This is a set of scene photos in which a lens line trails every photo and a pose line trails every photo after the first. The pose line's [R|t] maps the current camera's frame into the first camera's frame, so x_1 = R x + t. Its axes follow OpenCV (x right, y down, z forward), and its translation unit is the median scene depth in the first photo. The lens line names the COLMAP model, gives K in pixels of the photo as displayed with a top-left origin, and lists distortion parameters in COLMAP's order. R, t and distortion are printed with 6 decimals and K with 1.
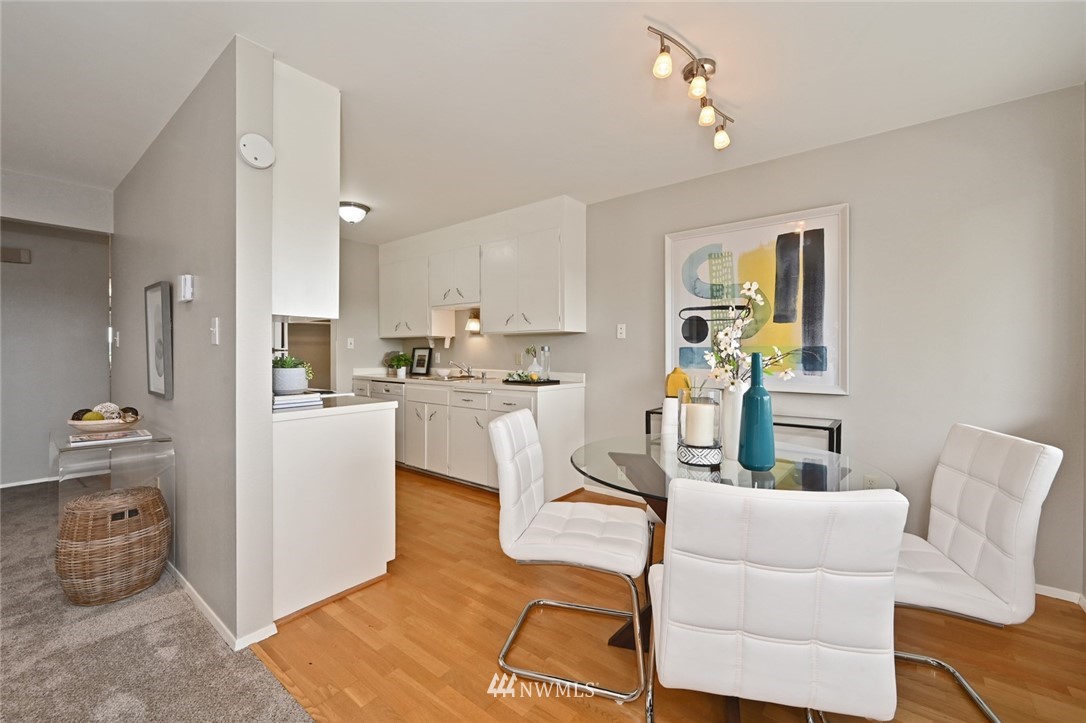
lens RADIAL K [[444.0, 0, 546.2], [0, 444.0, 353.3], [0, 0, 1]] dist [-0.001362, 0.000514]
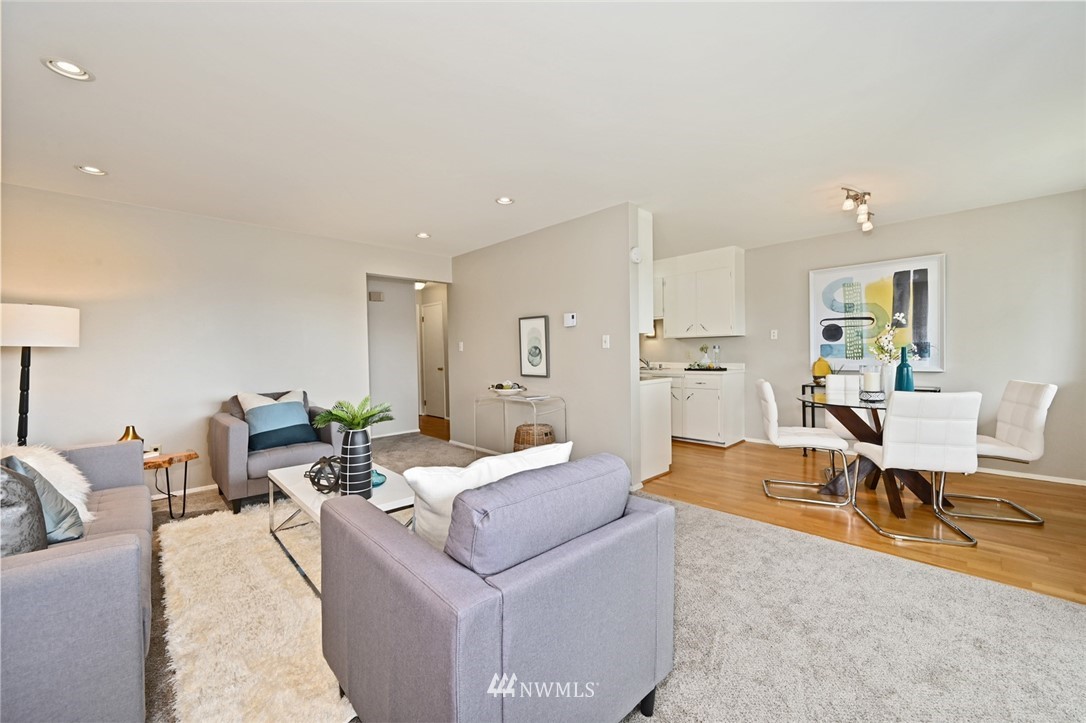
lens RADIAL K [[433.4, 0, 543.0], [0, 433.4, 361.5], [0, 0, 1]] dist [0.001664, 0.000334]
pose [[0.992499, -0.015591, -0.121252, -0.645995], [0.018061, 0.999651, 0.019297, -0.001492], [0.120909, -0.021342, 0.992434, -0.829806]]
